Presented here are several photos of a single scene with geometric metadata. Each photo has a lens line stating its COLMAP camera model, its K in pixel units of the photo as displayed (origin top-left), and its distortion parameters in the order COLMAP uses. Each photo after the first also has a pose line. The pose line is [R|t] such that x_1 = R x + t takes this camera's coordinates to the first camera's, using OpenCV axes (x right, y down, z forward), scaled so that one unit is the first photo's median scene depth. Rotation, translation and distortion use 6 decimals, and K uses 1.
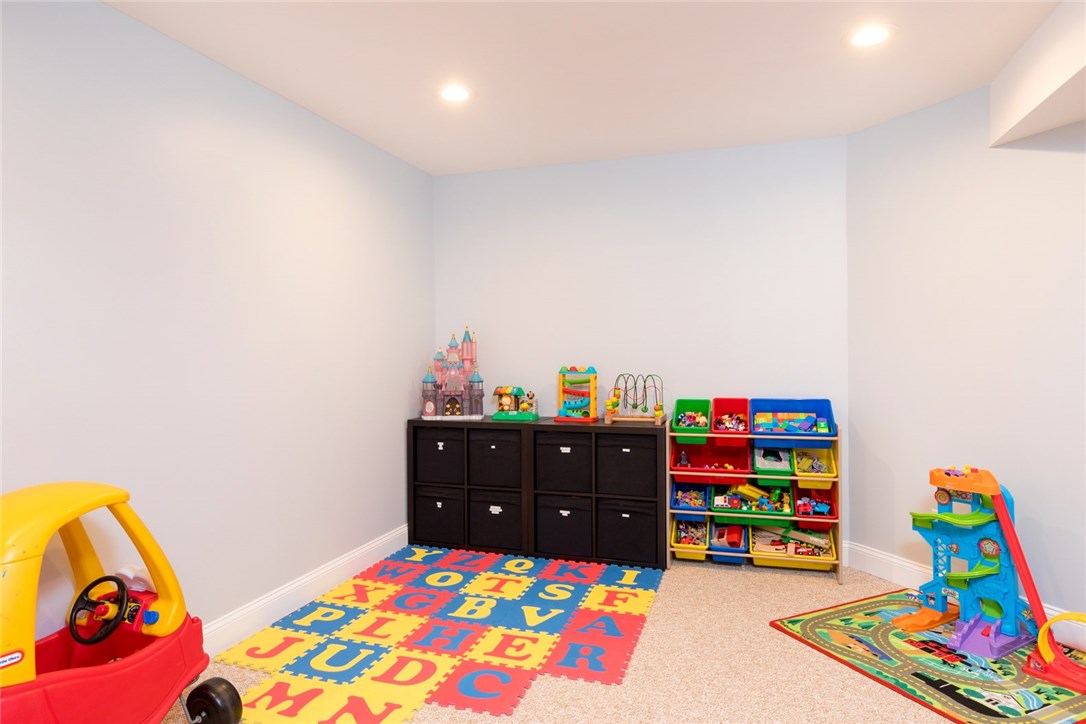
lens RADIAL K [[685.1, 0, 542.5], [0, 685.1, 361.3], [0, 0, 1]] dist [-0.001216, -0.000016]
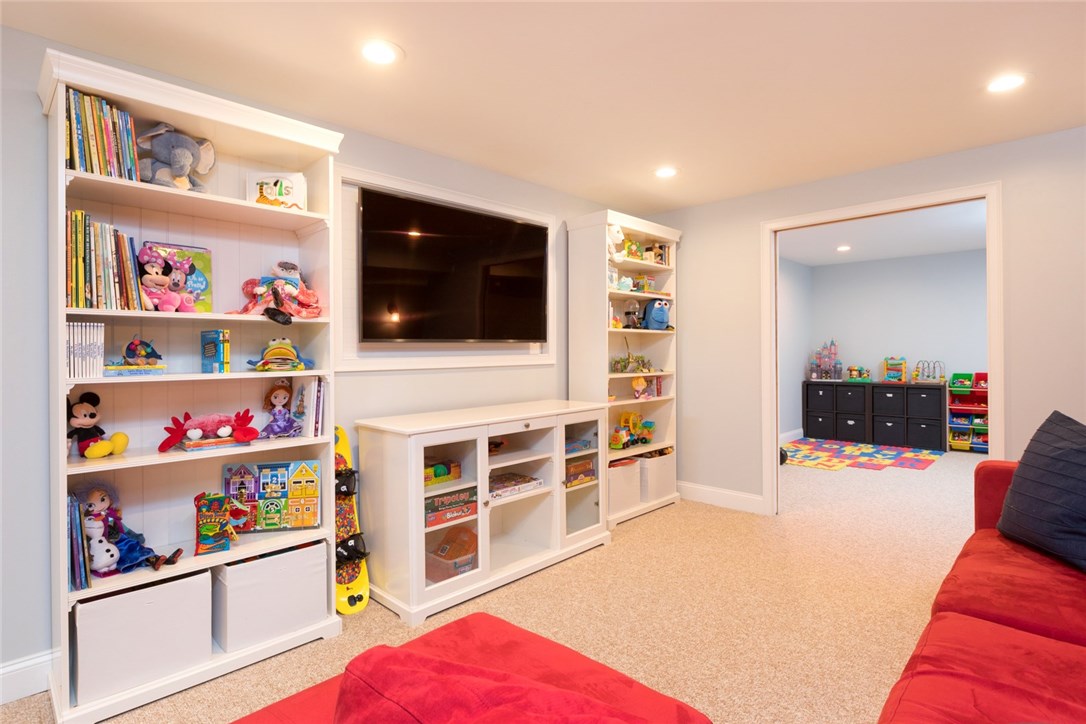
lens RADIAL K [[550.4, 0, 541.9], [0, 550.4, 353.2], [0, 0, 1]] dist [0.001225, 0.000075]
pose [[0.894452, 0.001828, -0.447161, -0.169547], [-0.002784, 0.999995, -0.001480, 0.001565], [0.447156, 0.002569, 0.894452, -1.035993]]
